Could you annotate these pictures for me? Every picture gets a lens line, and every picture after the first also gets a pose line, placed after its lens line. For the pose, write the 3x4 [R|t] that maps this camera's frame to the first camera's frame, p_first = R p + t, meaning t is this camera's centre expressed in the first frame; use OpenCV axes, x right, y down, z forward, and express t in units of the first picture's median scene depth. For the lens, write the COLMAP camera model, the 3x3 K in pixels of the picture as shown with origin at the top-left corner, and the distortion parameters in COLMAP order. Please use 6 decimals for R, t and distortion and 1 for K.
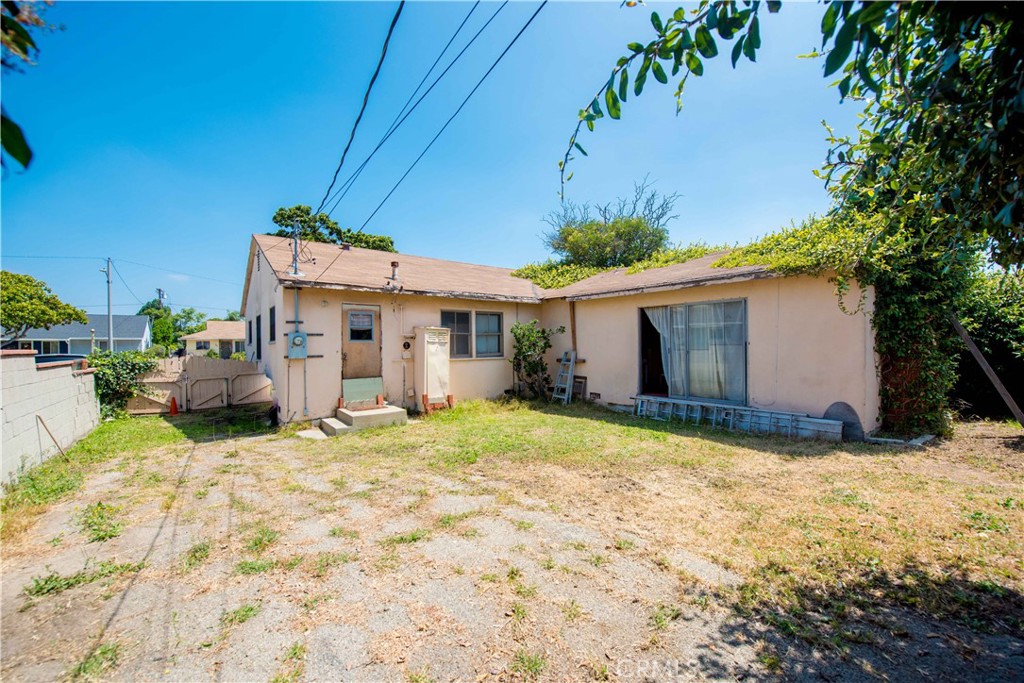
lens RADIAL K [[404.2, 0, 512.5], [0, 404.2, 345.8], [0, 0, 1]] dist [-0.018020, -0.000482]
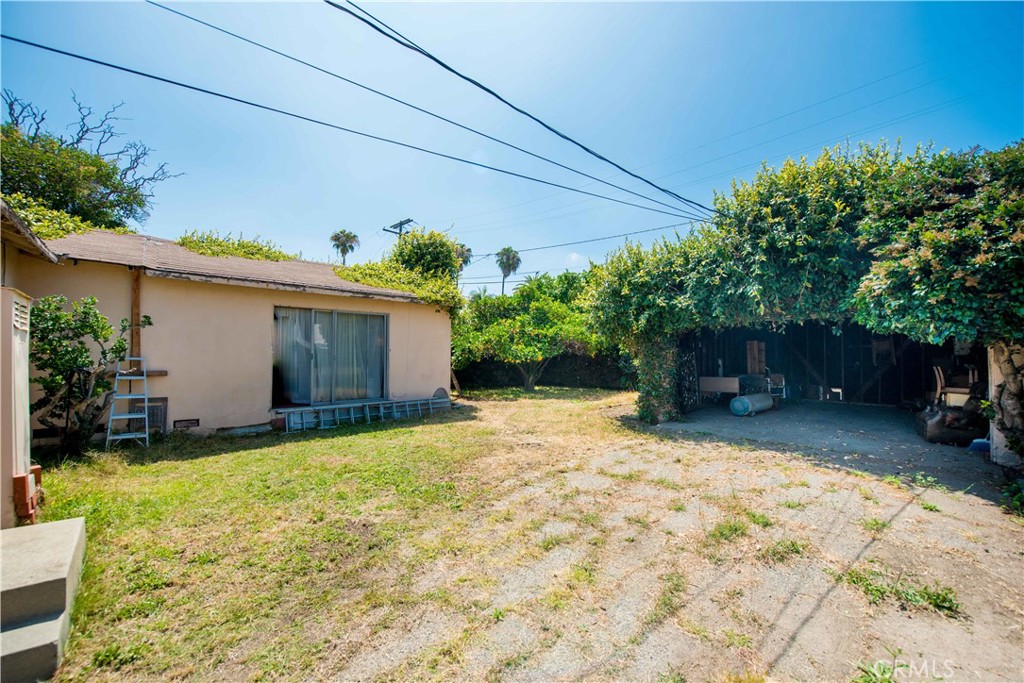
lens RADIAL K [[404.2, 0, 512.8], [0, 404.2, 345.5], [0, 0, 1]] dist [-0.018020, -0.000482]
pose [[-0.072777, 0.031546, 0.996849, -0.748340], [-0.001271, 0.999496, -0.031722, 0.020127], [-0.997347, -0.003576, -0.072700, 0.749917]]
